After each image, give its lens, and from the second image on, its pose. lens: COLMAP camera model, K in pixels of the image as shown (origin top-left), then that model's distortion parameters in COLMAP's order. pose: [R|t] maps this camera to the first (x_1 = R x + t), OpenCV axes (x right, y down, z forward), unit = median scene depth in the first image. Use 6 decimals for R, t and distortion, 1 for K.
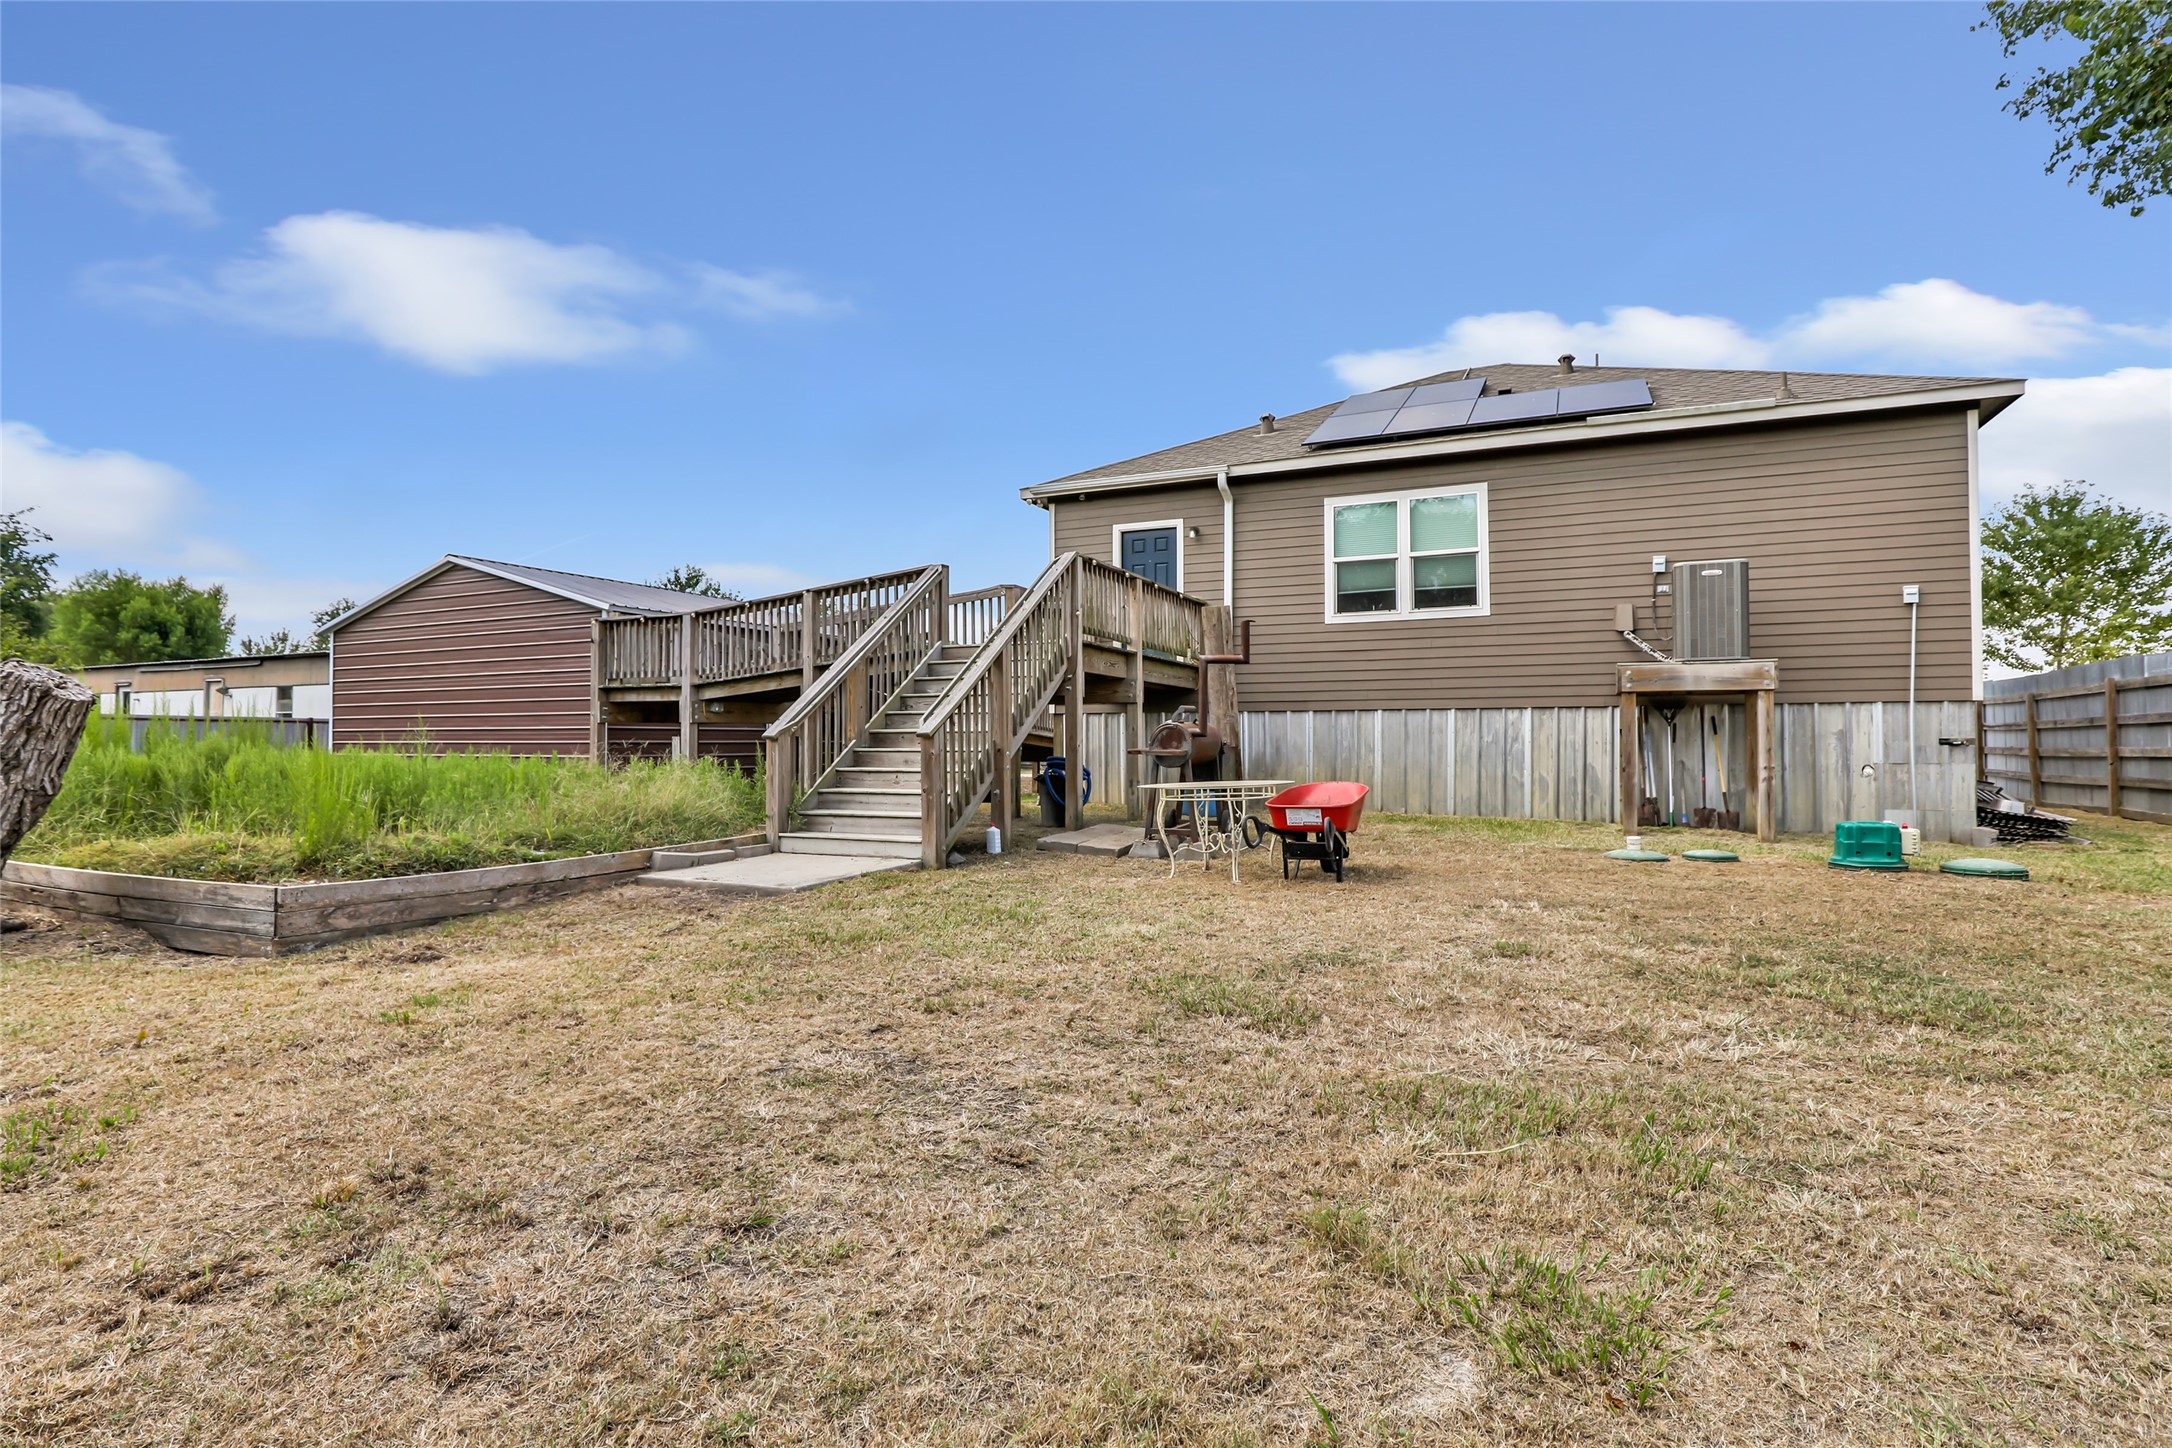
lens RADIAL K [[1048.9, 0, 1086.0], [0, 1048.9, 724.0], [0, 0, 1]] dist [-0.001758, -0.000442]
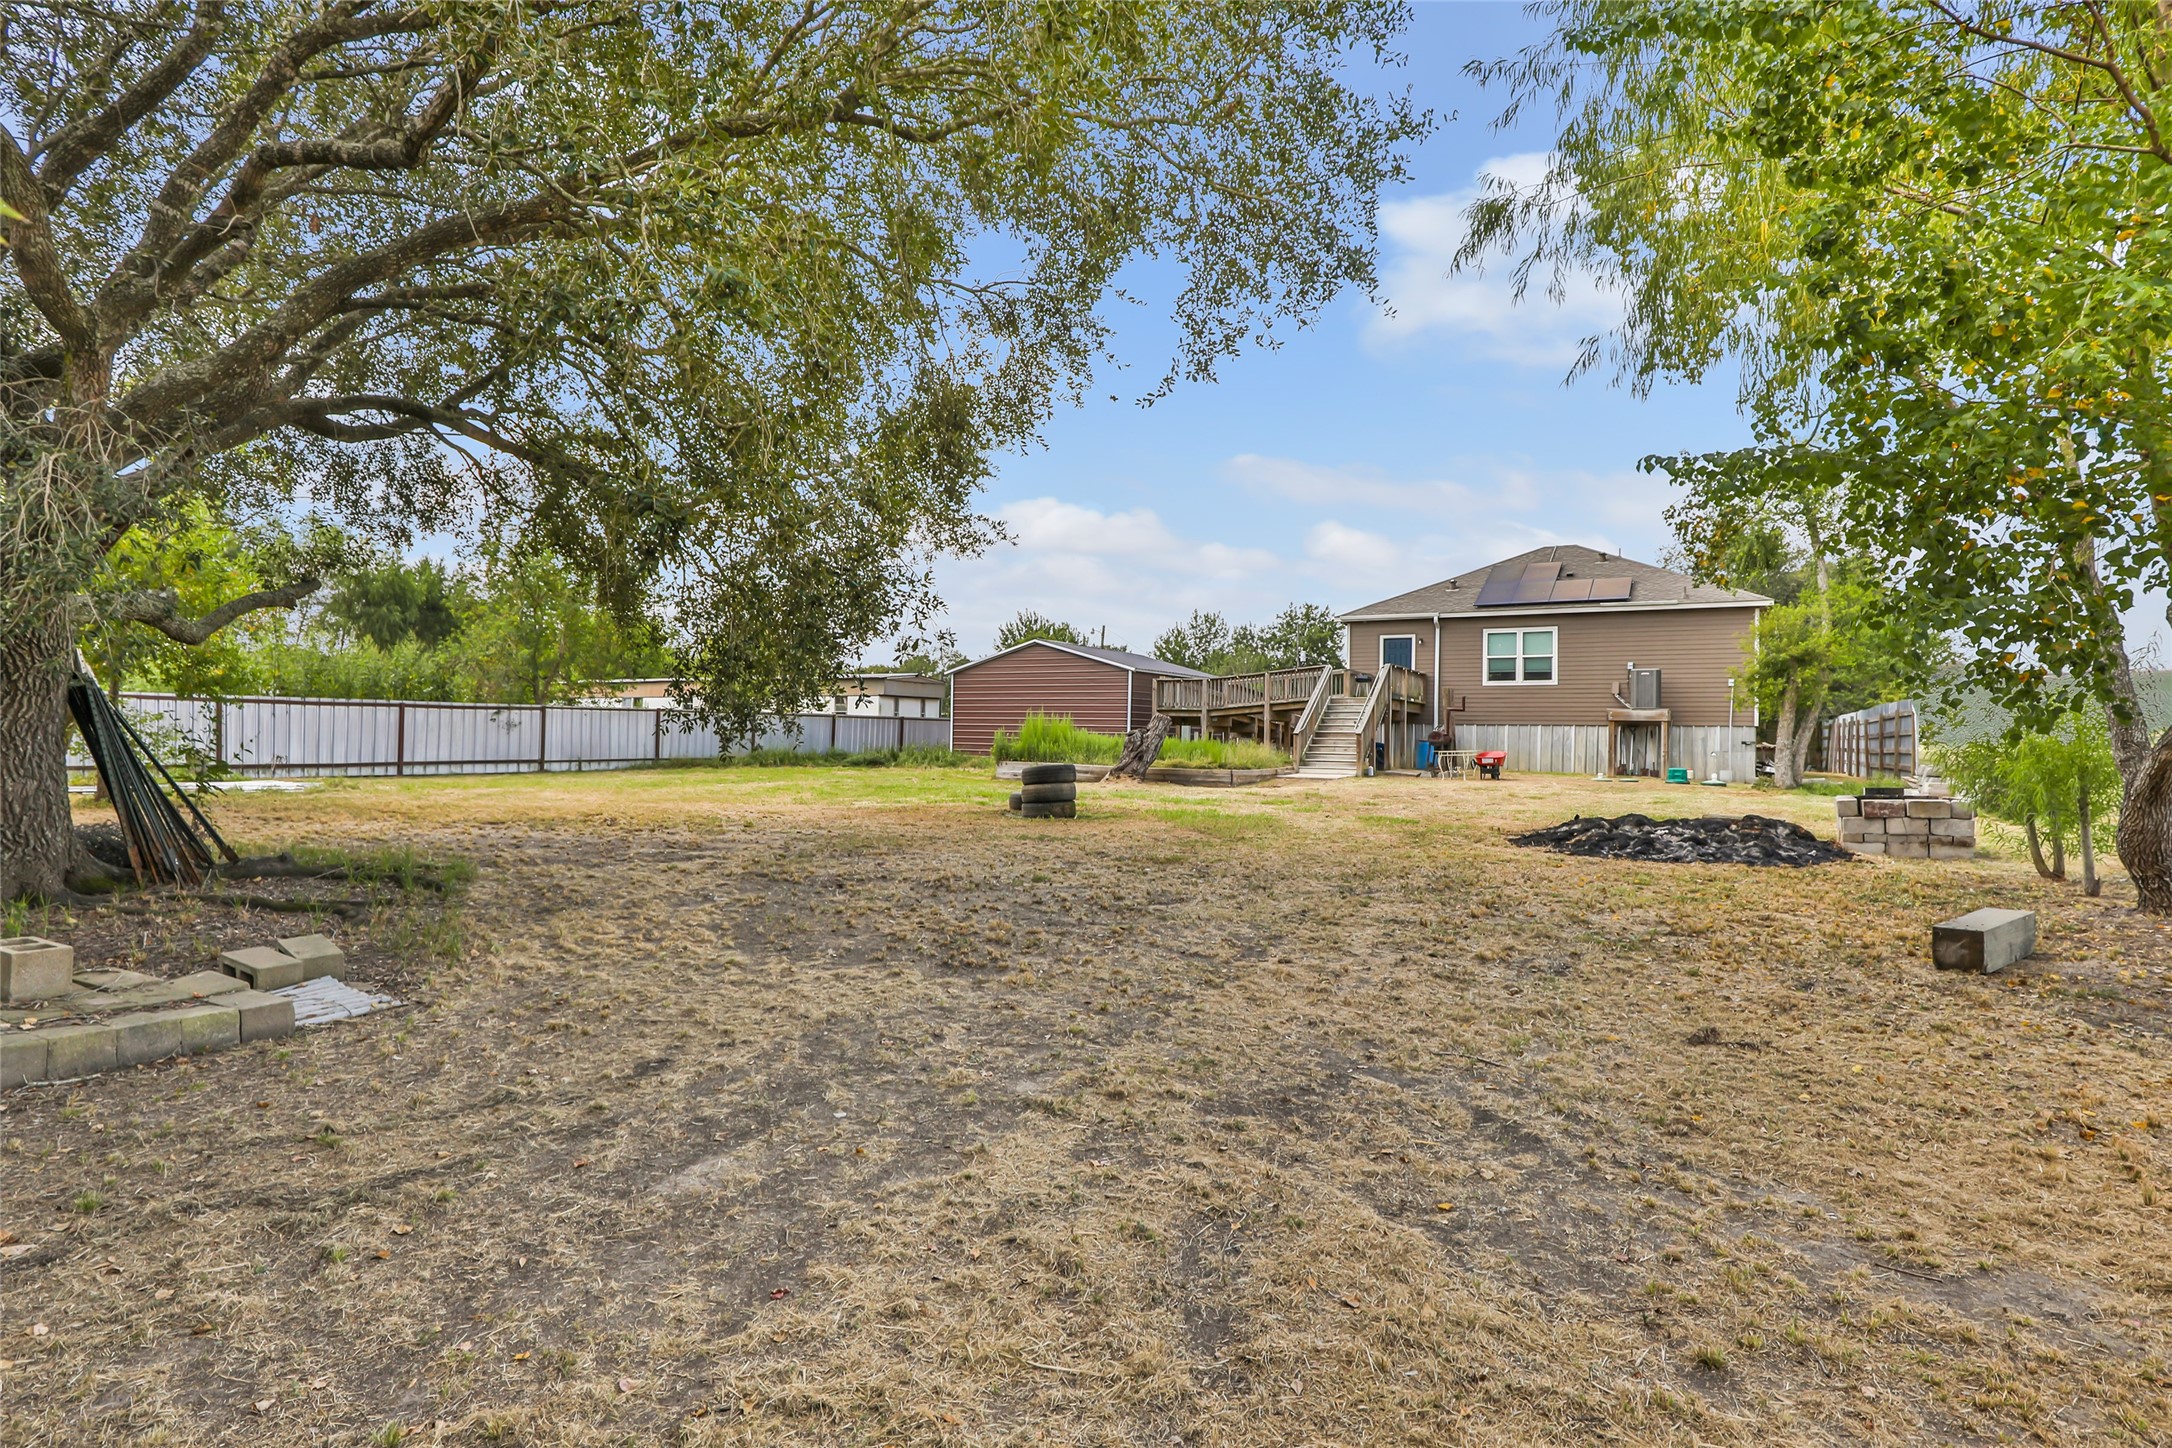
lens RADIAL K [[1048.9, 0, 1086.0], [0, 1048.9, 724.0], [0, 0, 1]] dist [-0.001758, -0.000442]
pose [[0.995351, 0.016848, -0.094831, -0.474801], [-0.016200, 0.999840, 0.007597, -0.020522], [0.094943, -0.006026, 0.995464, -1.549820]]
